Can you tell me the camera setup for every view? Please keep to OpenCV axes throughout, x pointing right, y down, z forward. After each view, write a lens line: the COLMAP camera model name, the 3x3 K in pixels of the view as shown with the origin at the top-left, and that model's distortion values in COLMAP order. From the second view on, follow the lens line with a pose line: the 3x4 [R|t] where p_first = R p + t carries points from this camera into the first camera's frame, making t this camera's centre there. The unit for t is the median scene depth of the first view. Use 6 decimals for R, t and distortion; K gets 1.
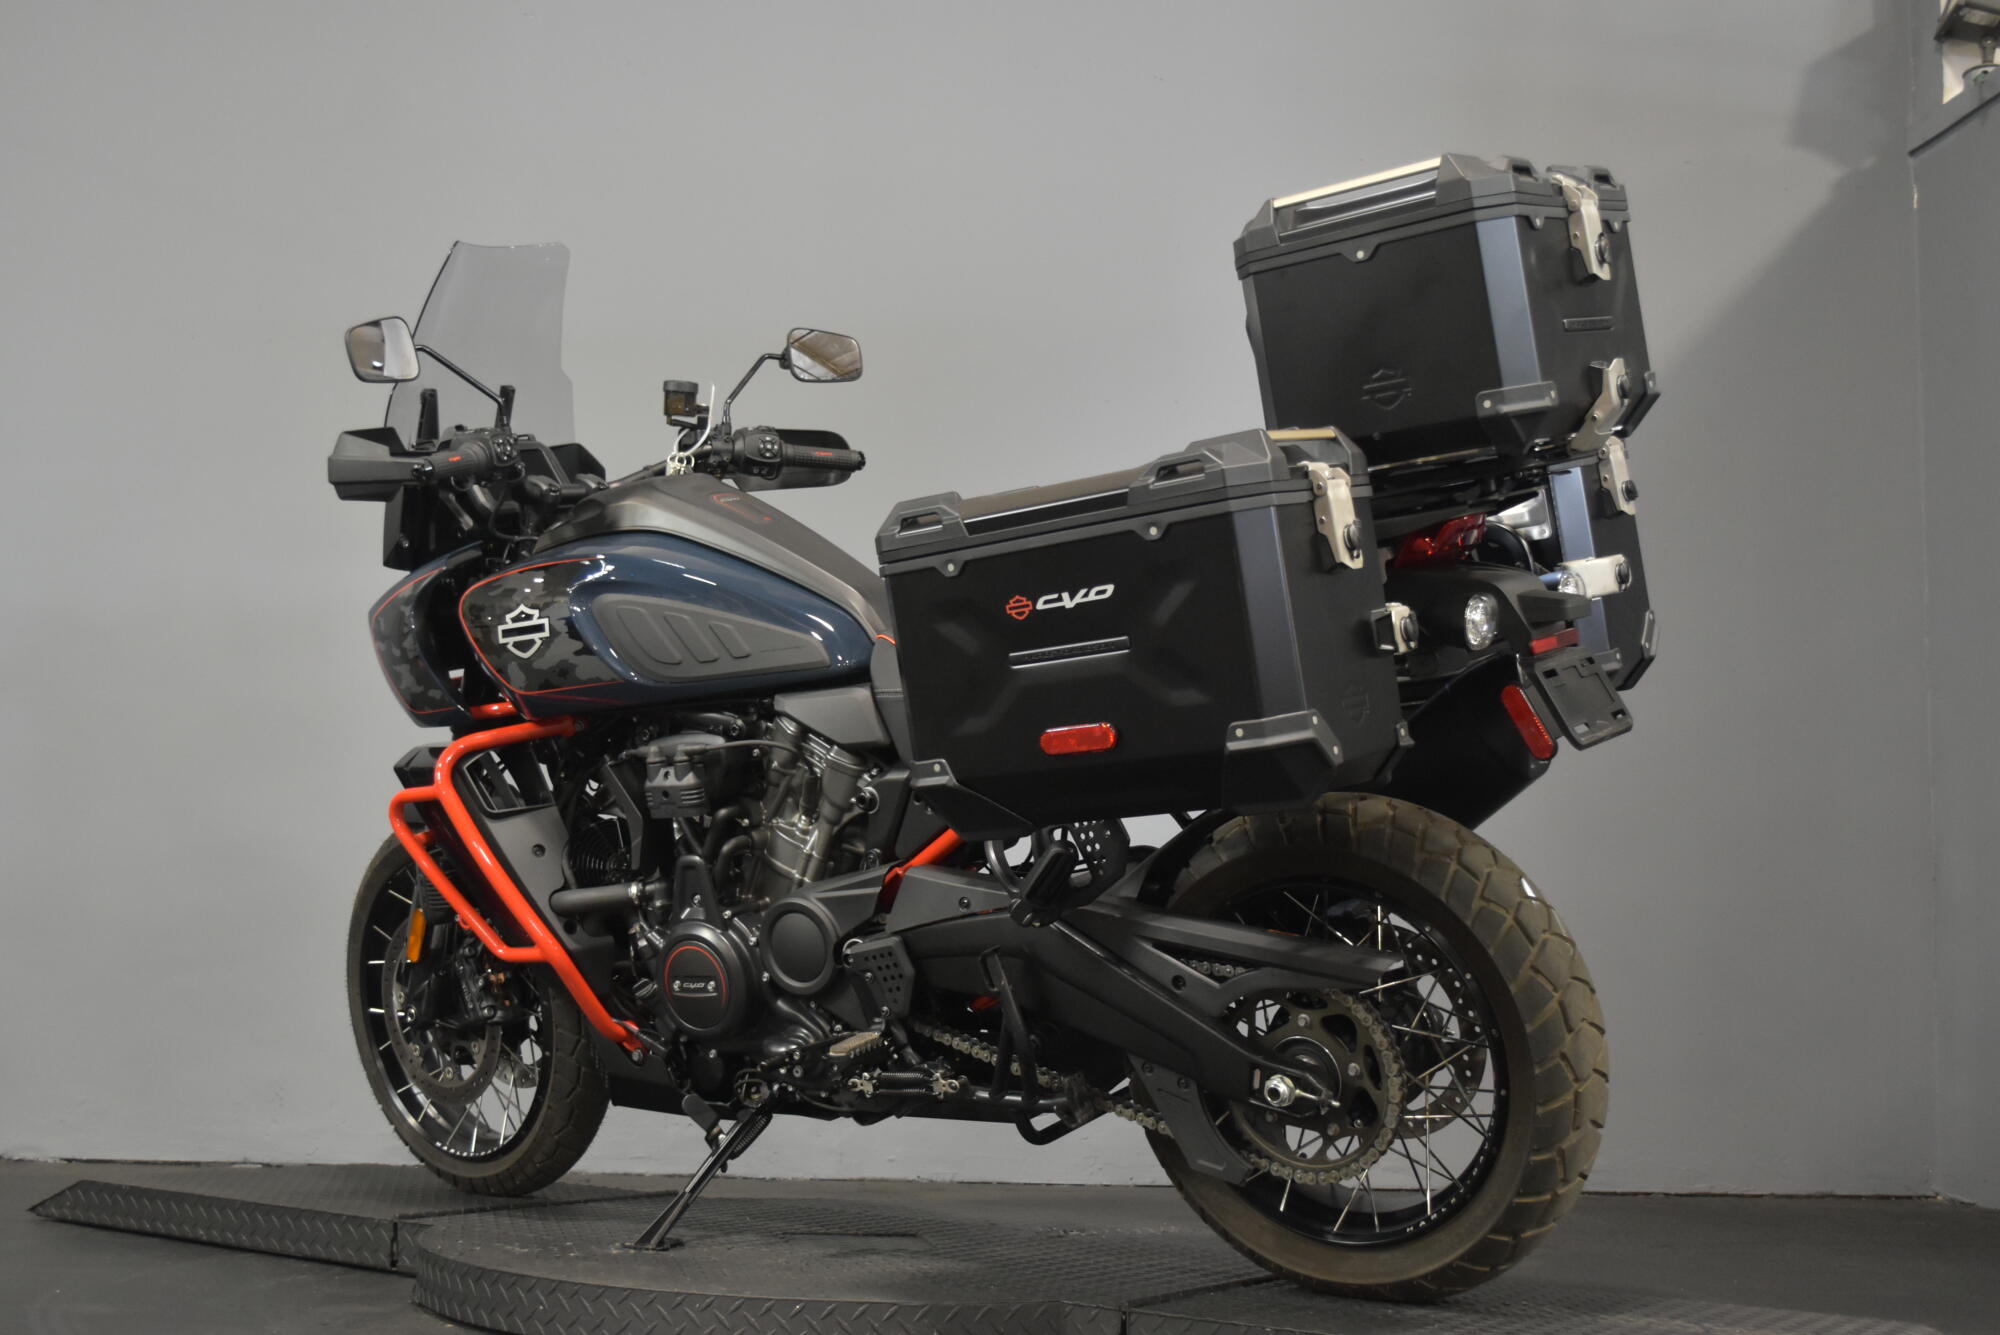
lens RADIAL K [[2324.2, 0, 1020.8], [0, 2324.2, 631.2], [0, 0, 1]] dist [-0.022194, 0.000000]
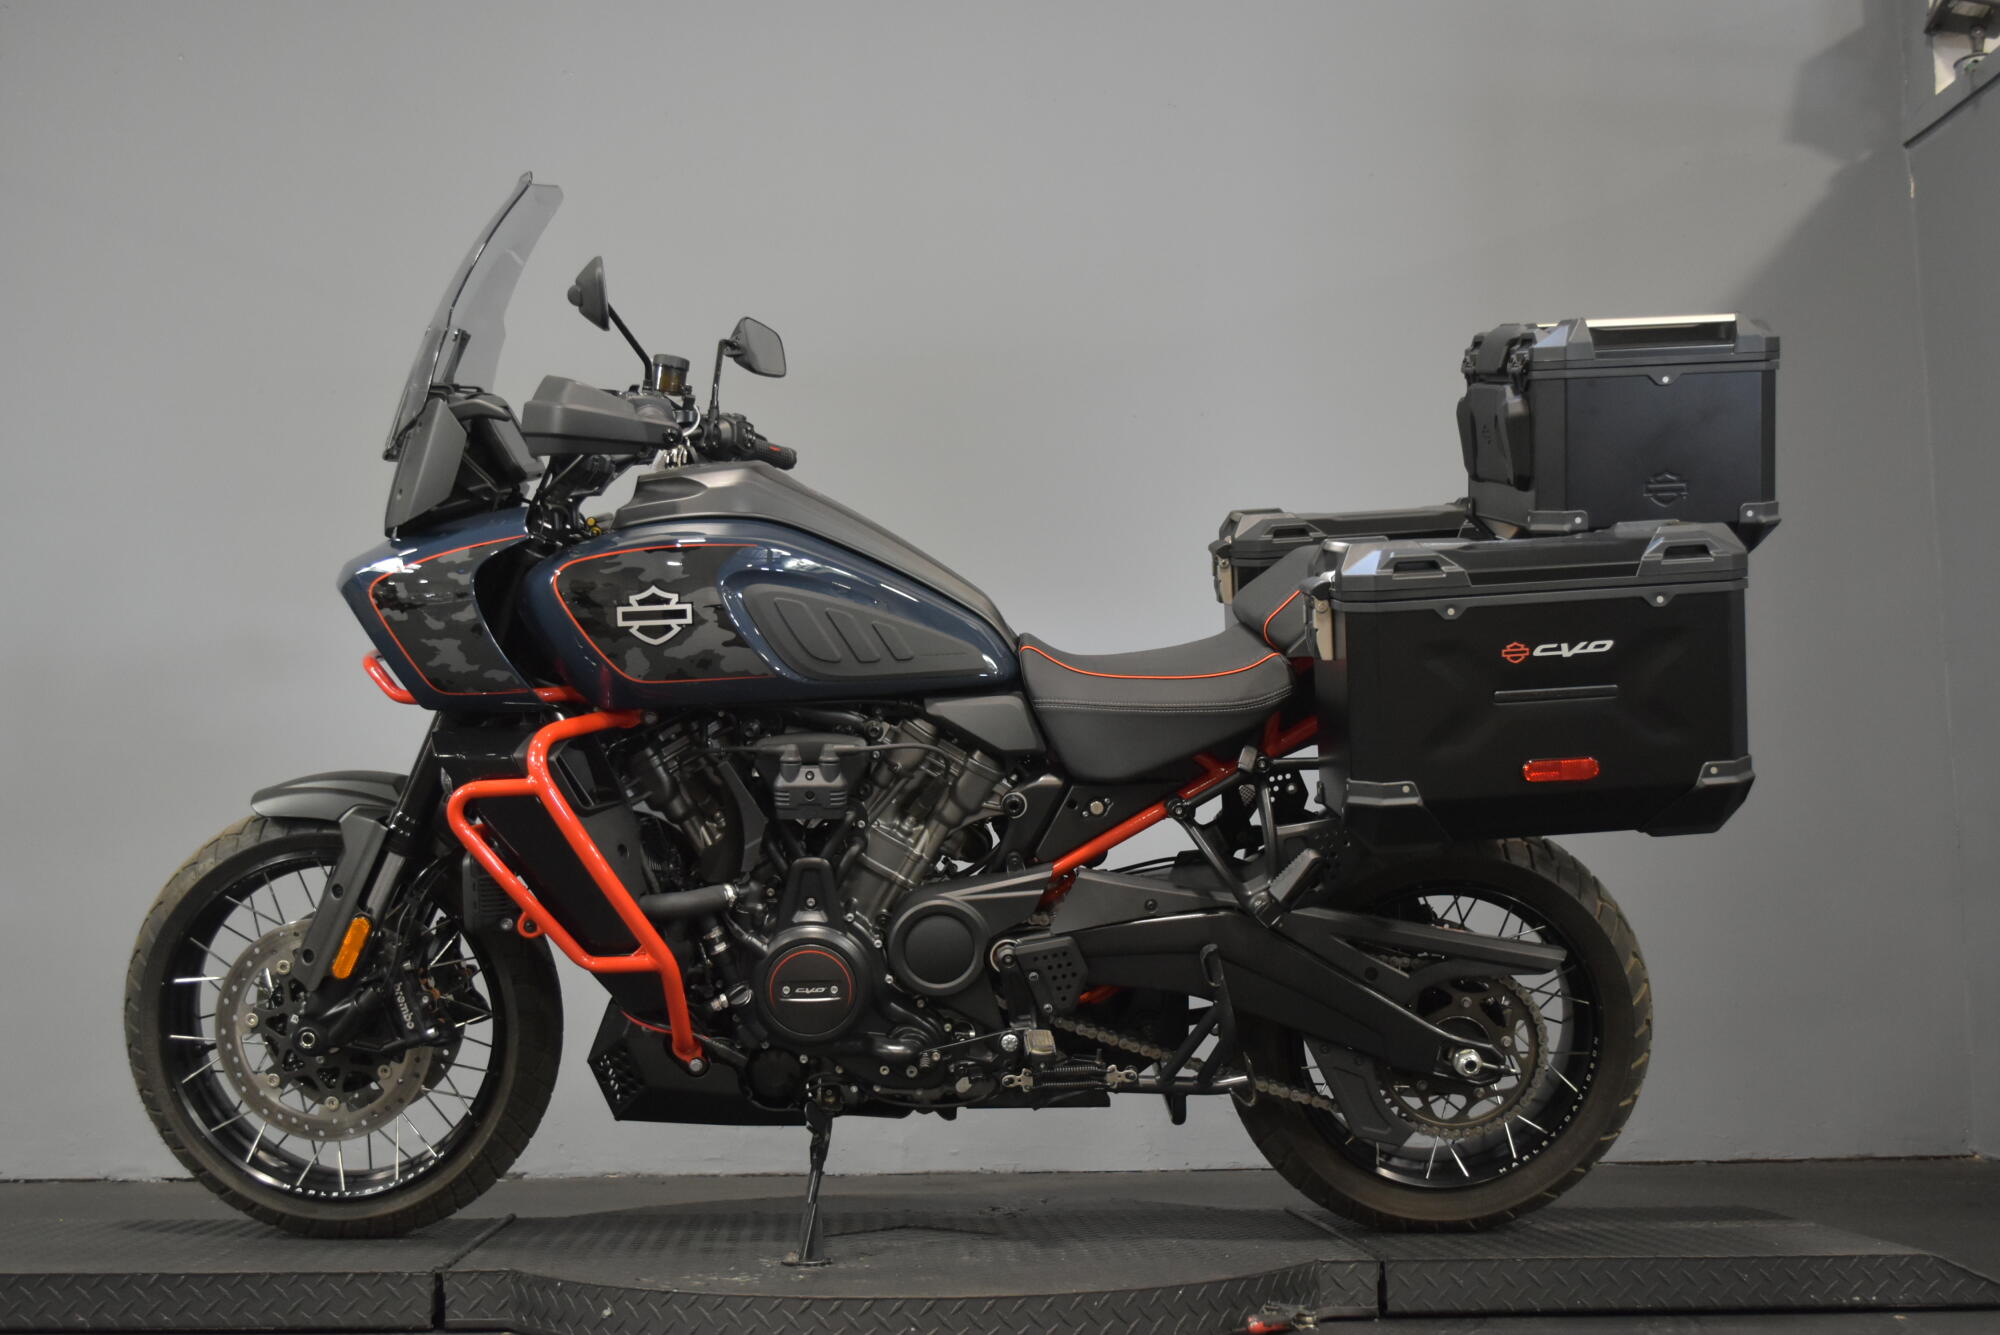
lens RADIAL K [[2211.3, 0, 998.3], [0, 2211.3, 661.1], [0, 0, 1]] dist [-0.018350, 0.000000]
pose [[0.792241, 0.055876, 0.607645, -0.659136], [-0.069695, 0.997568, -0.000864, 0.009676], [-0.606216, -0.041666, 0.794208, 0.220912]]
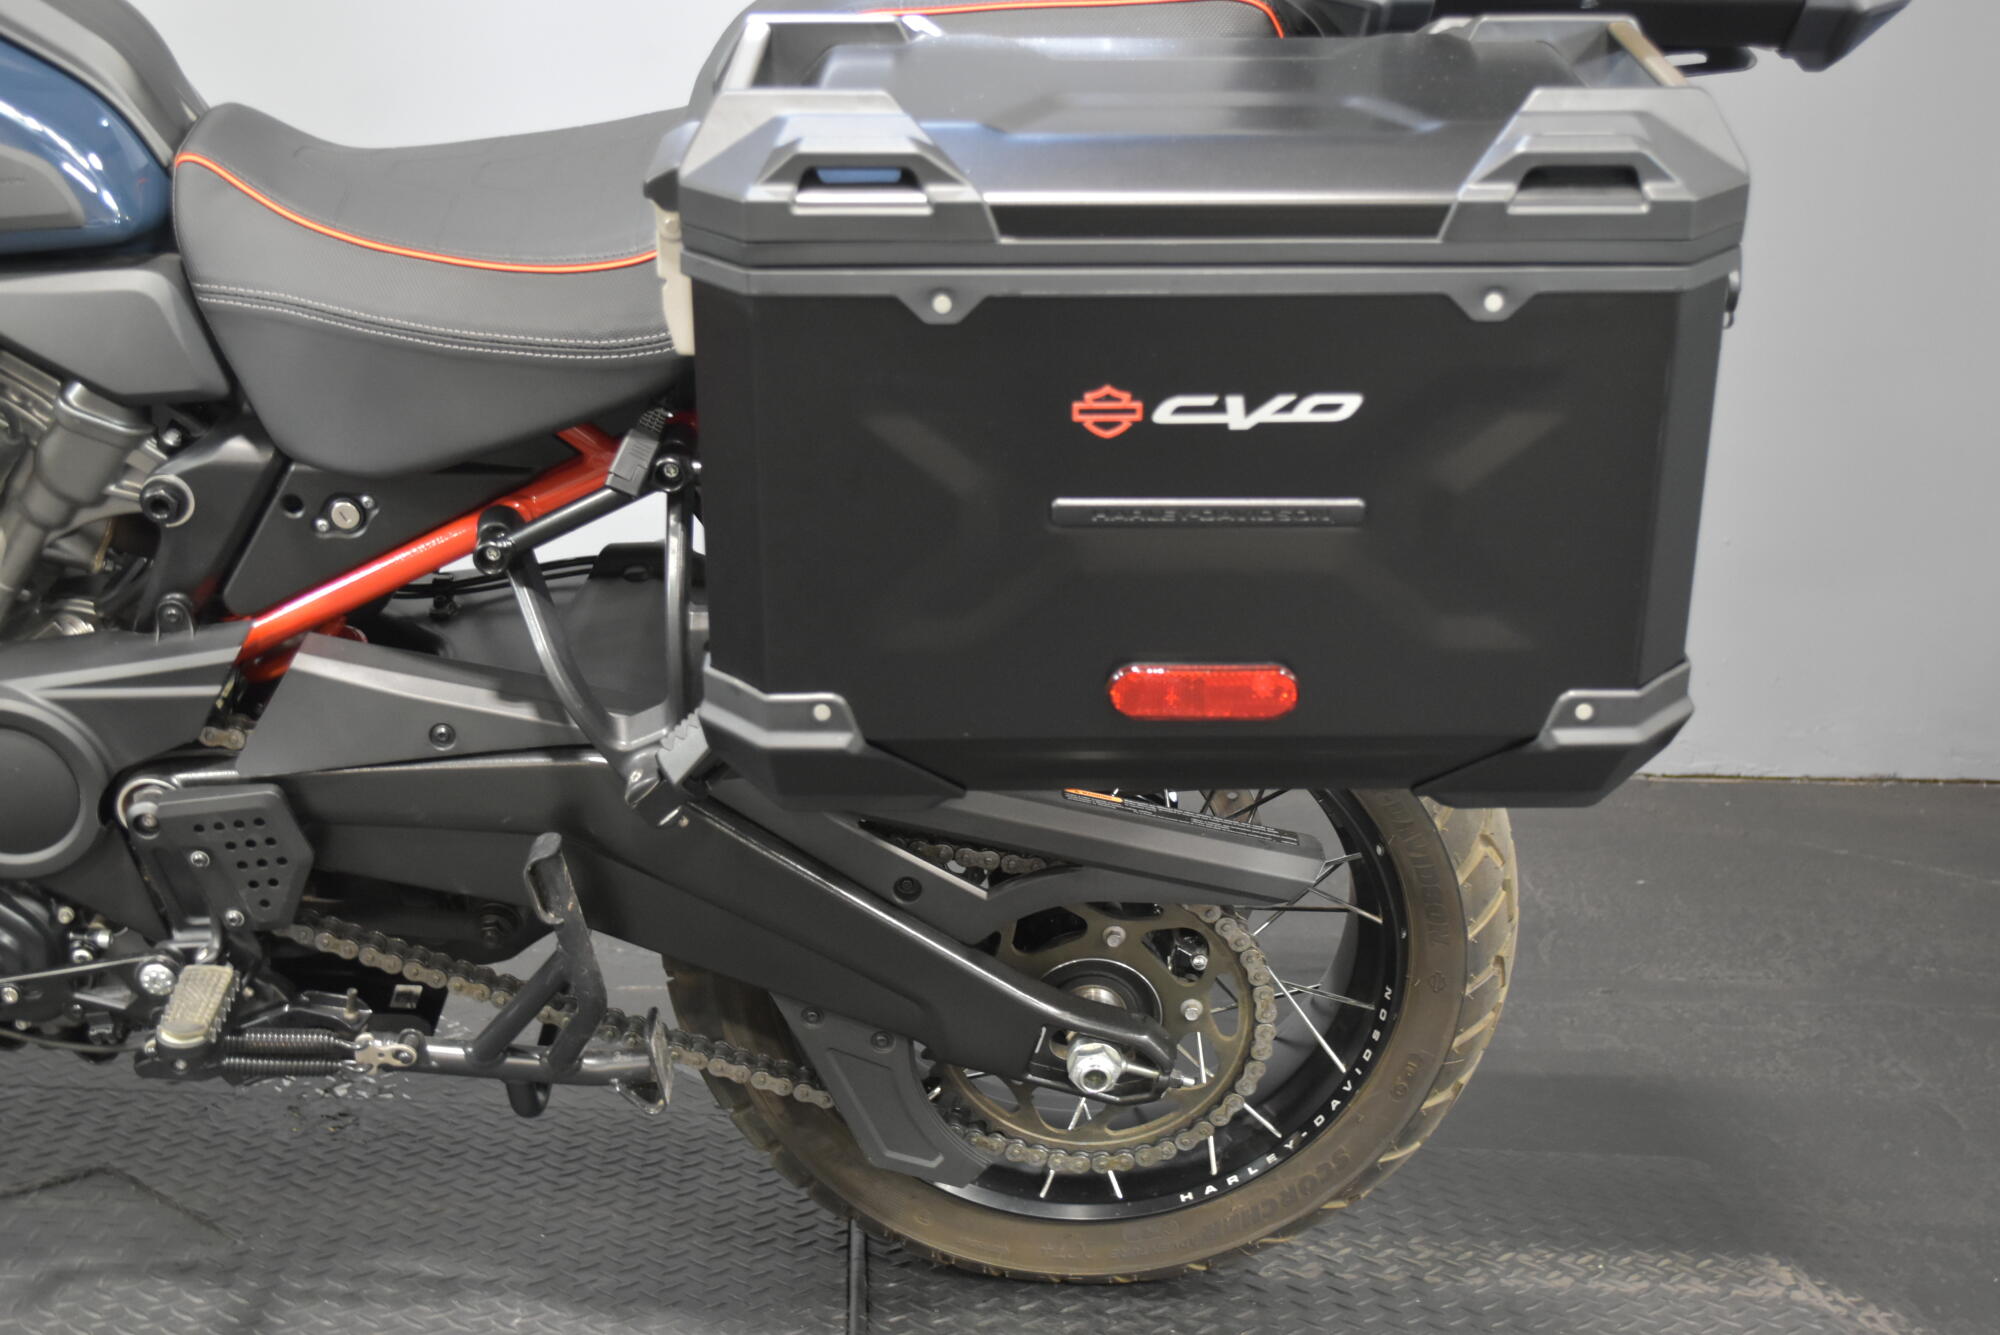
lens RADIAL K [[2701.6, 0, 1005.6], [0, 2701.6, 675.4], [0, 0, 1]] dist [-0.021679, 0.000000]
pose [[0.810200, -0.103078, 0.577019, -0.246115], [-0.127646, 0.929763, 0.345322, -0.107085], [-0.572086, -0.353434, 0.740137, 0.463419]]
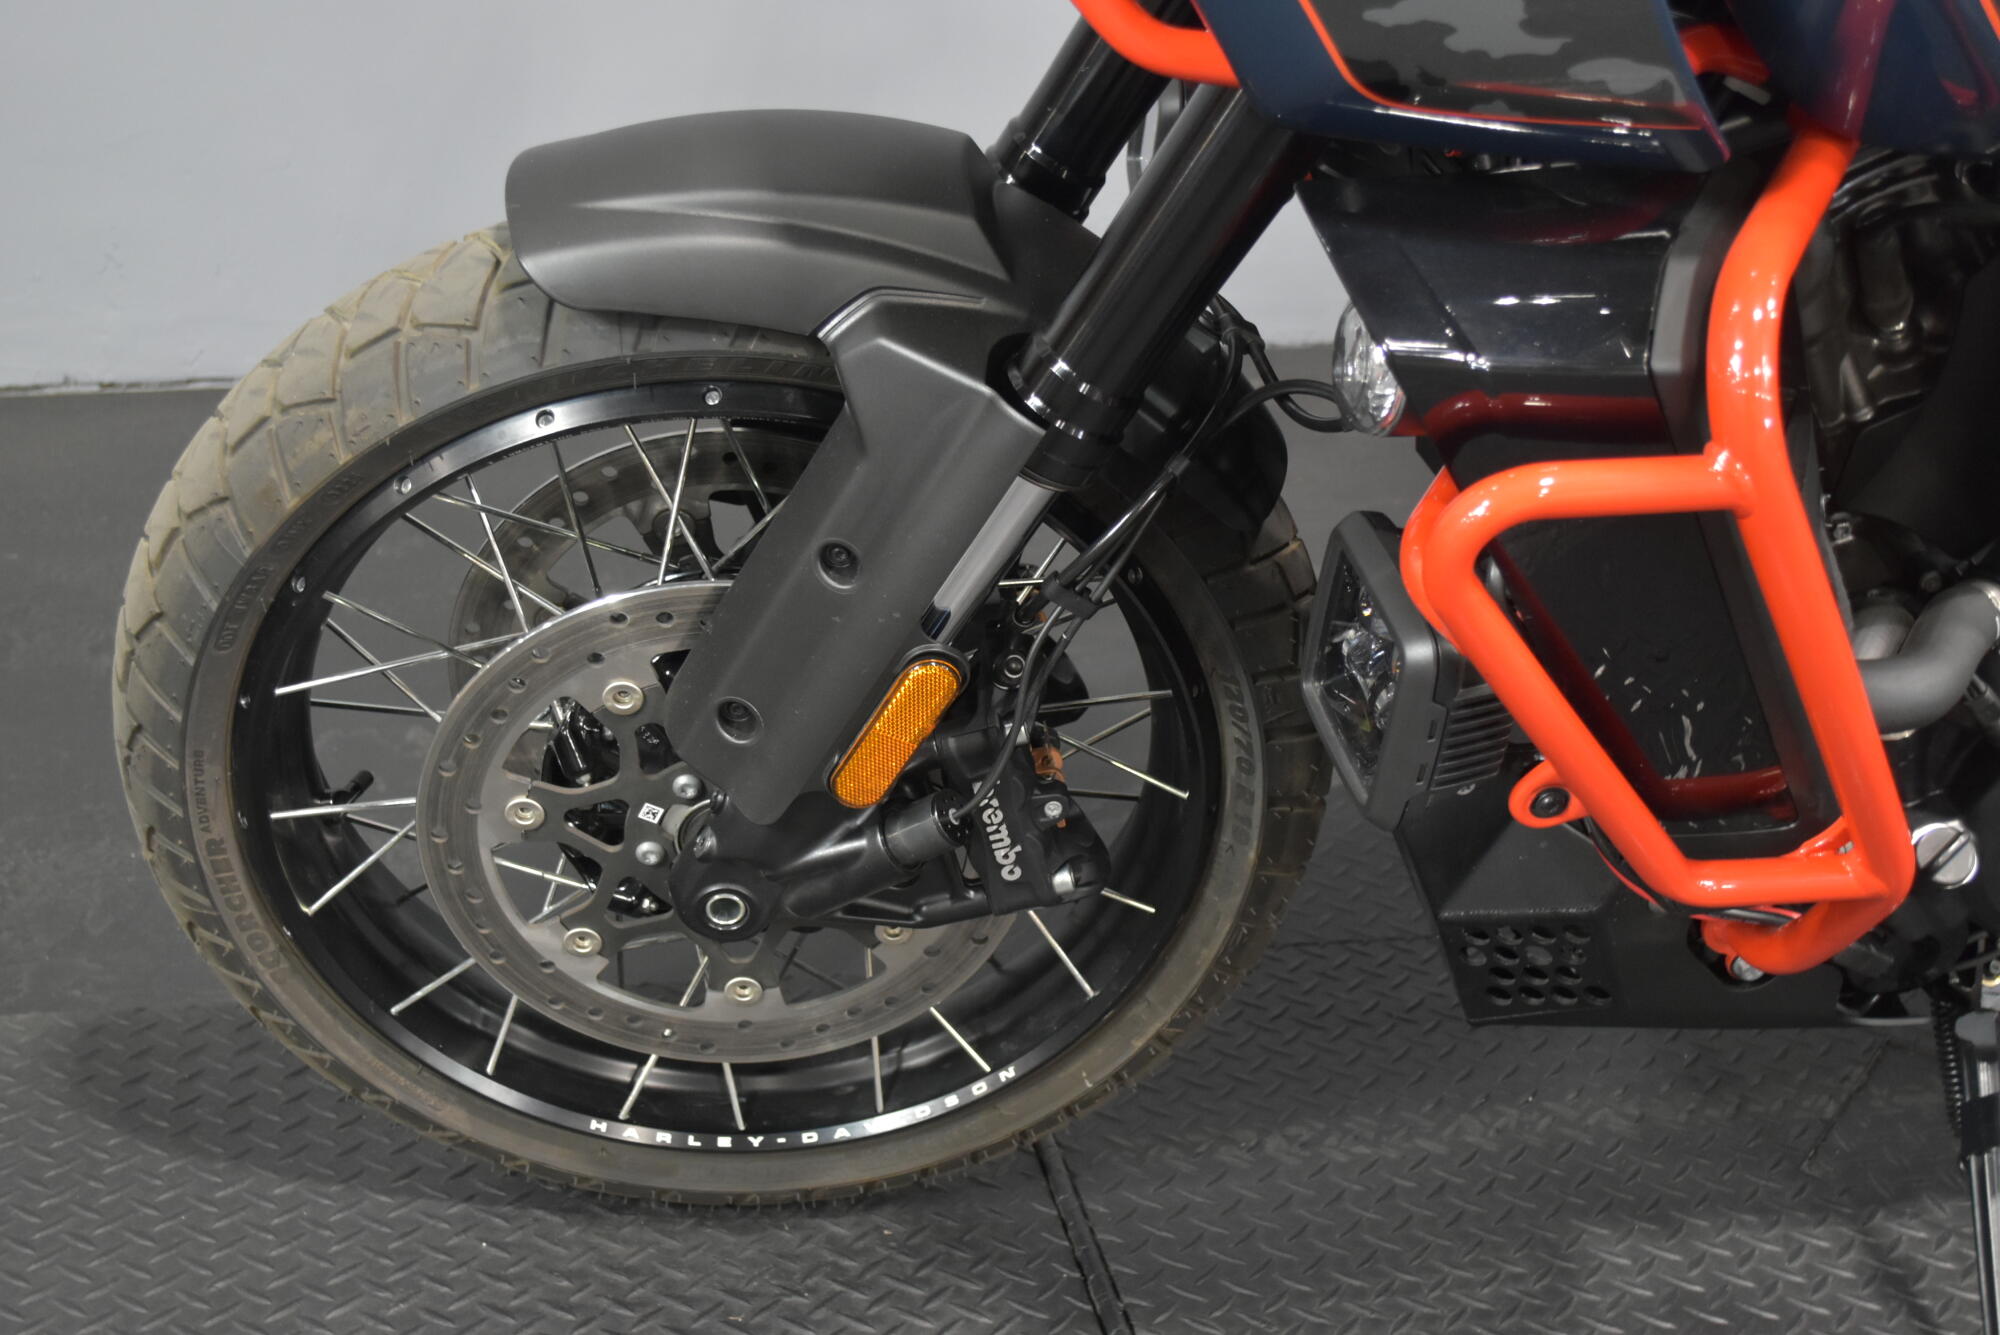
lens RADIAL K [[2701.6, 0, 990.2], [0, 2701.6, 662.2], [0, 0, 1]] dist [-0.021679, 0.000000]
pose [[0.696541, -0.277538, 0.661667, -0.544991], [-0.153977, 0.842860, 0.515633, -0.063289], [-0.700801, -0.461041, 0.544352, 0.918172]]
